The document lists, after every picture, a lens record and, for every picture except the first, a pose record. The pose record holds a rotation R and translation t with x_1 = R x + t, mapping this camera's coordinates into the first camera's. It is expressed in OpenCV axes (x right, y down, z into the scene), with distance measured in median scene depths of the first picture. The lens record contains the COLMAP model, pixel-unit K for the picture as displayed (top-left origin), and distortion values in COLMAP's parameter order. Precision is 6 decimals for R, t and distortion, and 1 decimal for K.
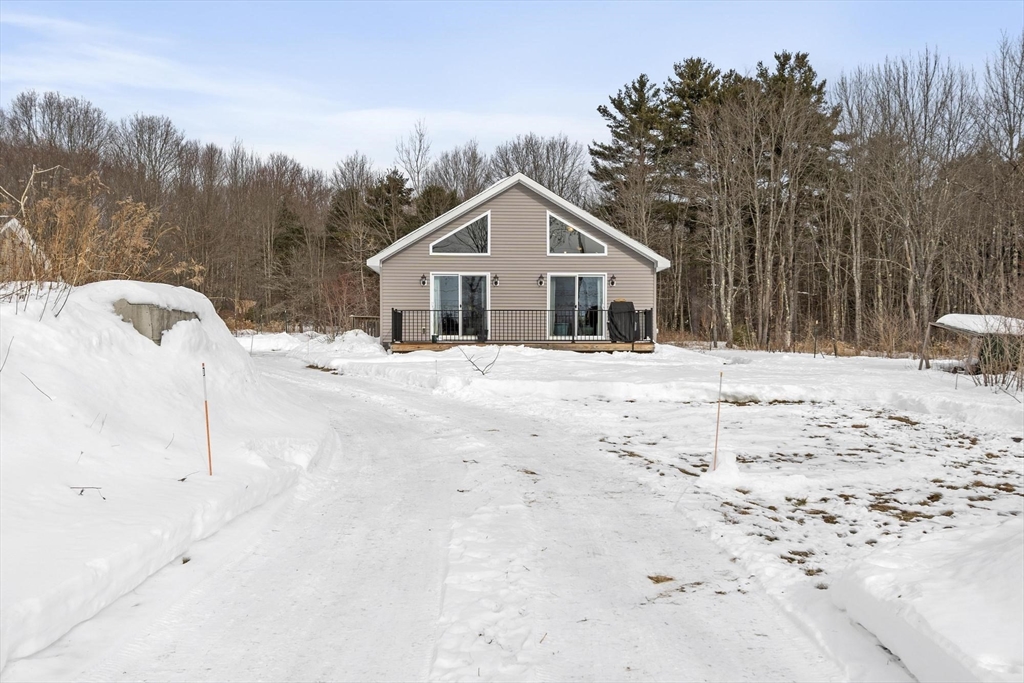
lens RADIAL K [[1001.8, 0, 513.0], [0, 1001.8, 343.3], [0, 0, 1]] dist [-0.005372, 0.000000]
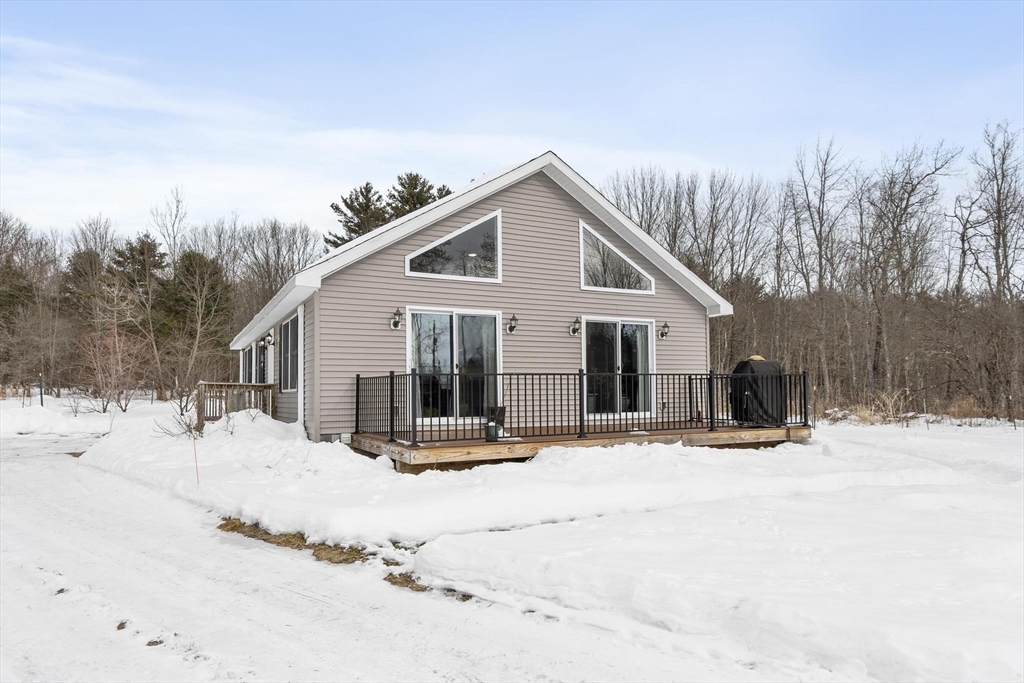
lens RADIAL K [[643.7, 0, 510.5], [0, 643.7, 360.9], [0, 0, 1]] dist [-0.006741, 0.001537]
pose [[0.894781, 0.011323, 0.446362, -0.077491], [0.011924, 0.998716, -0.049237, -0.008747], [-0.446346, 0.049379, 0.893497, 0.264448]]
